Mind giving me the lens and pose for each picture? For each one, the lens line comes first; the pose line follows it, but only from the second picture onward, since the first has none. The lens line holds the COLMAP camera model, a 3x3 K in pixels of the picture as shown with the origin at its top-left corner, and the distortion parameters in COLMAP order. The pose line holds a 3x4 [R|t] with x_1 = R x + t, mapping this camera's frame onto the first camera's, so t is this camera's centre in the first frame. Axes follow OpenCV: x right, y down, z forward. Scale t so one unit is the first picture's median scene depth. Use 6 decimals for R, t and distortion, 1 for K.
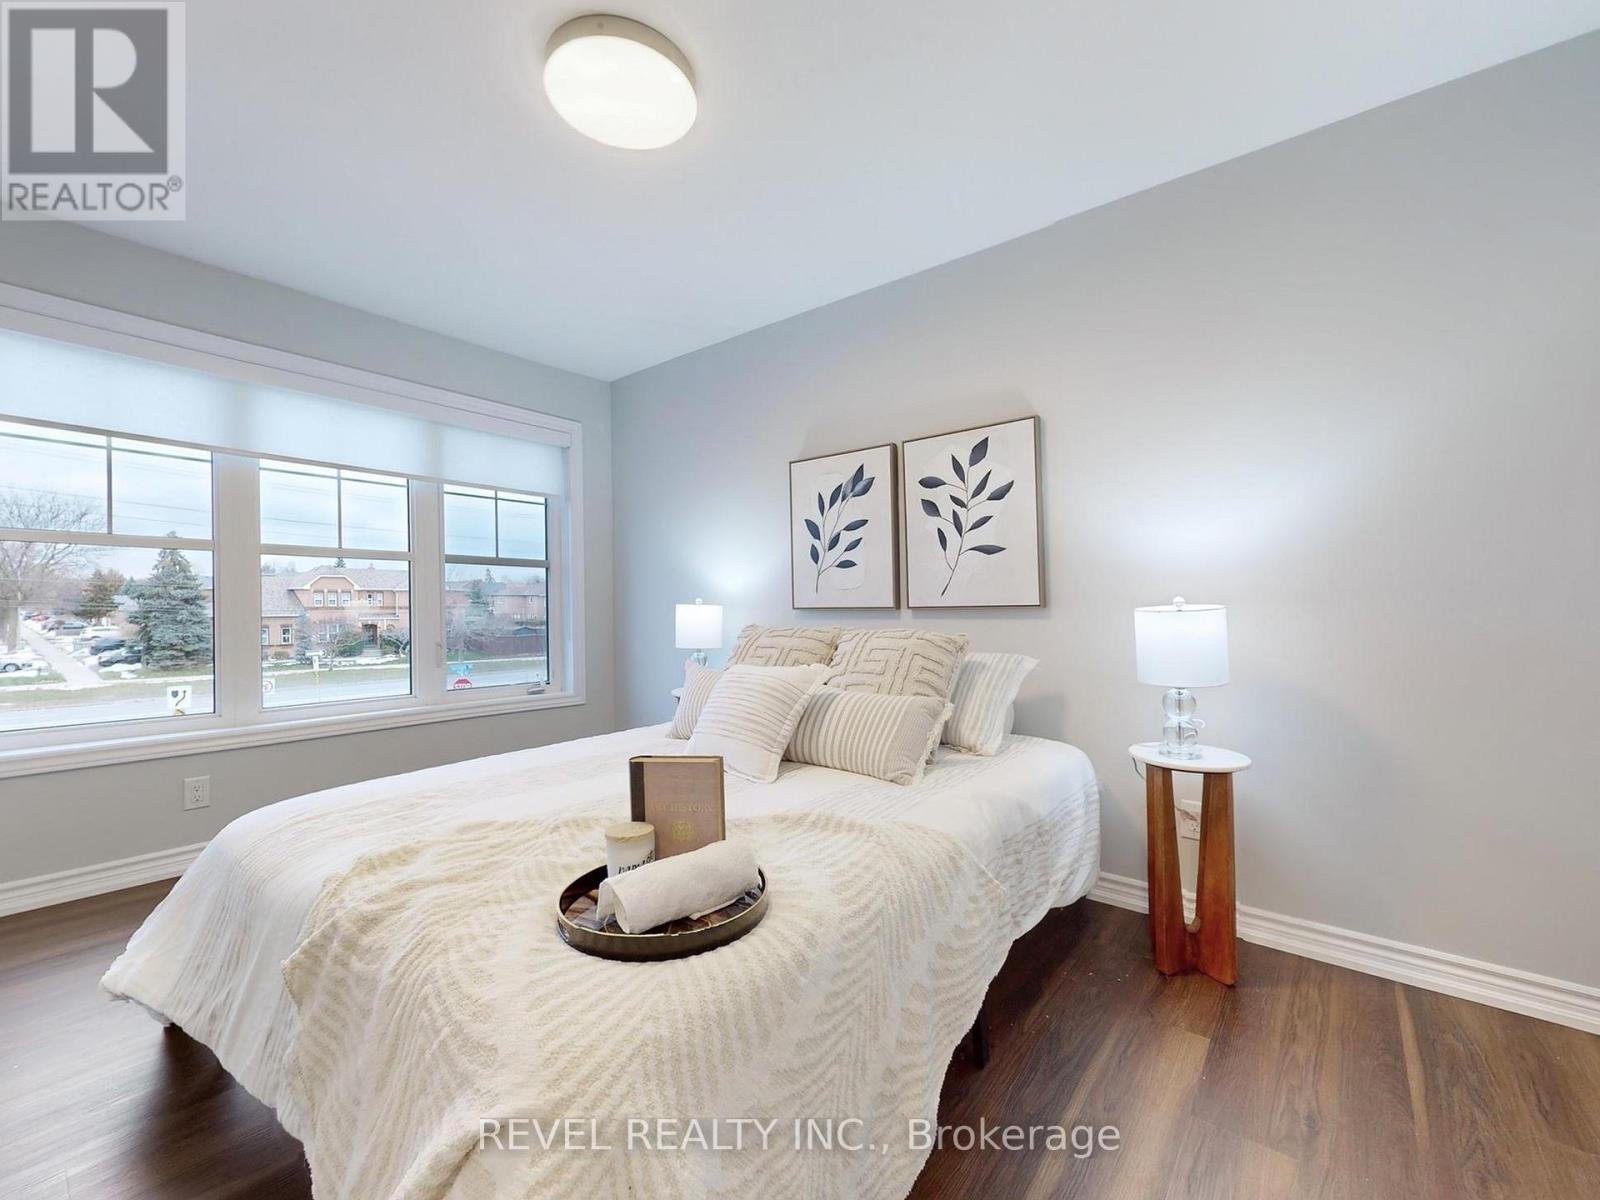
lens RADIAL K [[638.3, 0, 786.4], [0, 638.3, 609.0], [0, 0, 1]] dist [-0.000413, -0.000990]
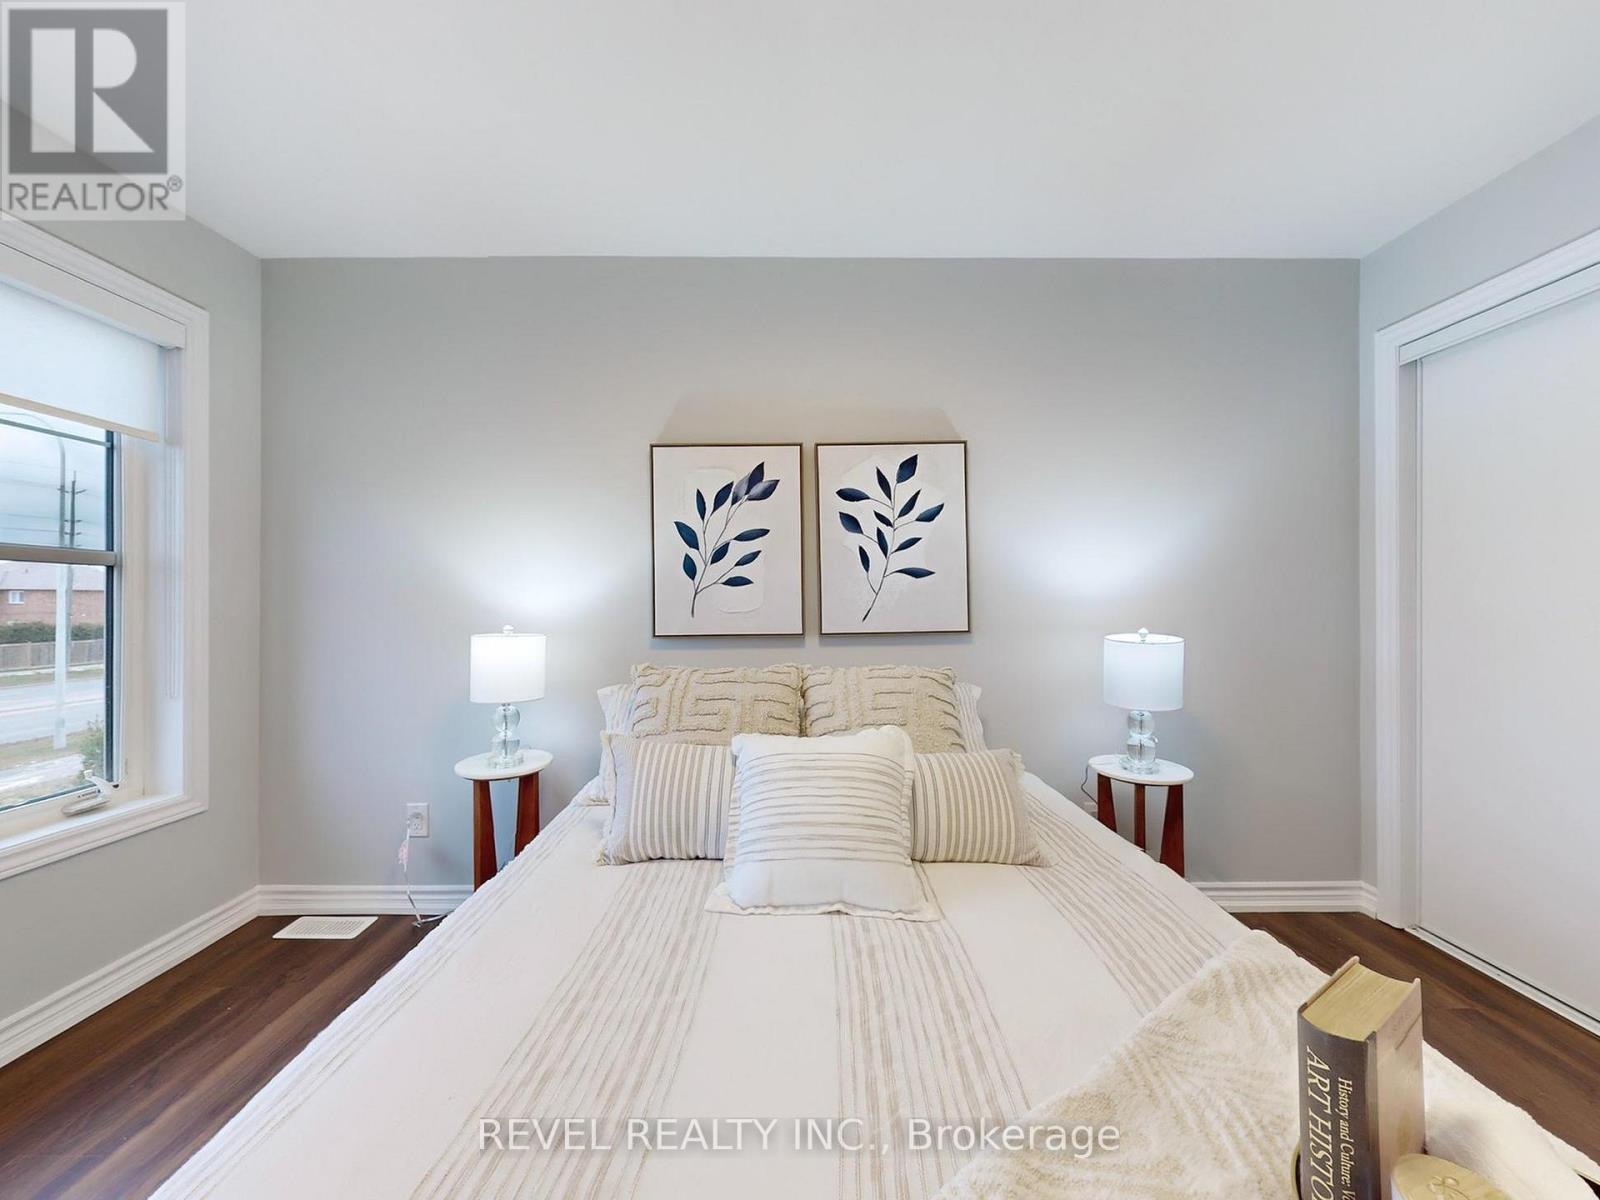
lens RADIAL K [[614.8, 0, 793.9], [0, 614.8, 600.5], [0, 0, 1]] dist [0.002446, 0.000027]
pose [[0.782442, 0.001478, 0.622722, -0.354779], [0.005725, 0.999938, -0.009567, -0.040039], [-0.622697, 0.011050, 0.782385, 0.358028]]
